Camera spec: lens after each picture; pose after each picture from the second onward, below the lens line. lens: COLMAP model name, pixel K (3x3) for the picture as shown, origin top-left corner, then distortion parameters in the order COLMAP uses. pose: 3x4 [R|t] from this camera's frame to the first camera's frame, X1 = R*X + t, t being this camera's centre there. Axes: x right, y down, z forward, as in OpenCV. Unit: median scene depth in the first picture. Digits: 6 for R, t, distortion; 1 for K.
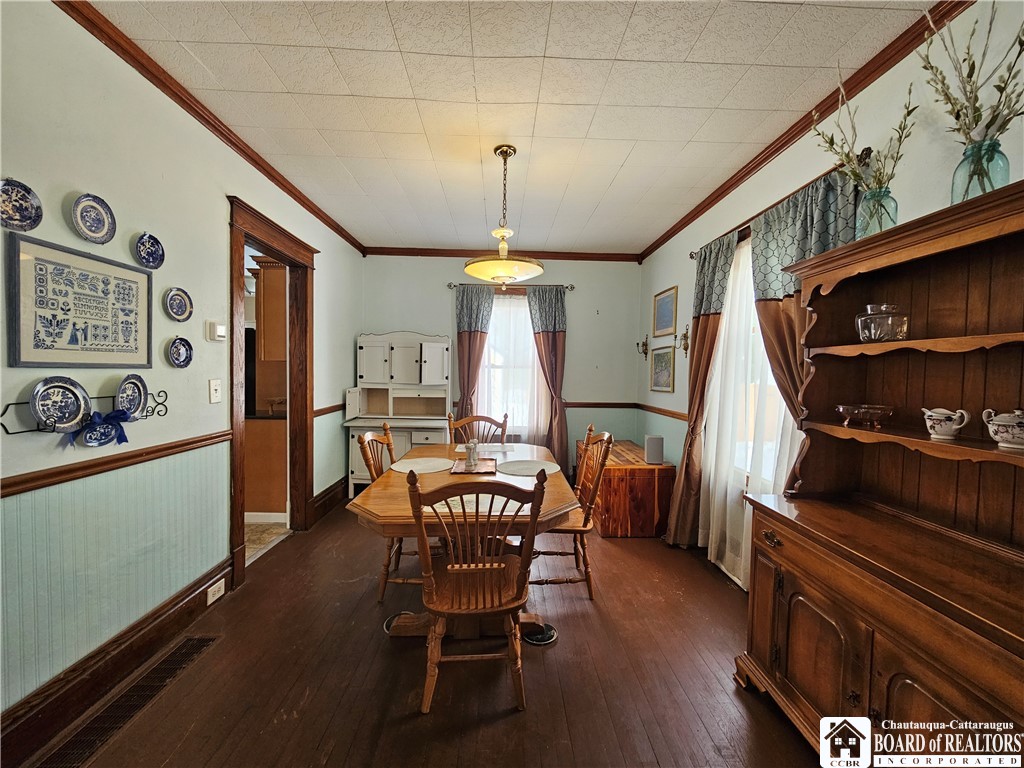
lens RADIAL K [[417.4, 0, 520.9], [0, 417.4, 383.9], [0, 0, 1]] dist [-0.000153, -0.001187]
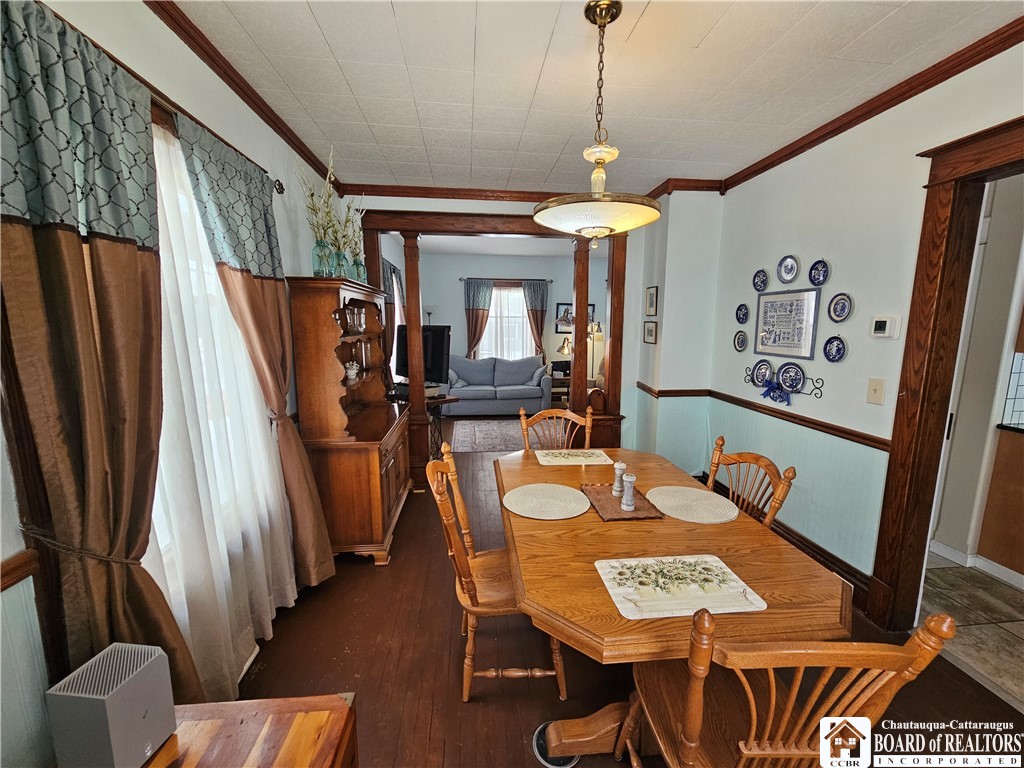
lens RADIAL K [[417.4, 0, 512.6], [0, 417.4, 387.5], [0, 0, 1]] dist [-0.000153, -0.001187]
pose [[-0.997858, -0.022730, -0.061348, 0.187892], [-0.033550, 0.982804, 0.181578, -0.183331], [0.056166, 0.183247, -0.981461, 2.570745]]
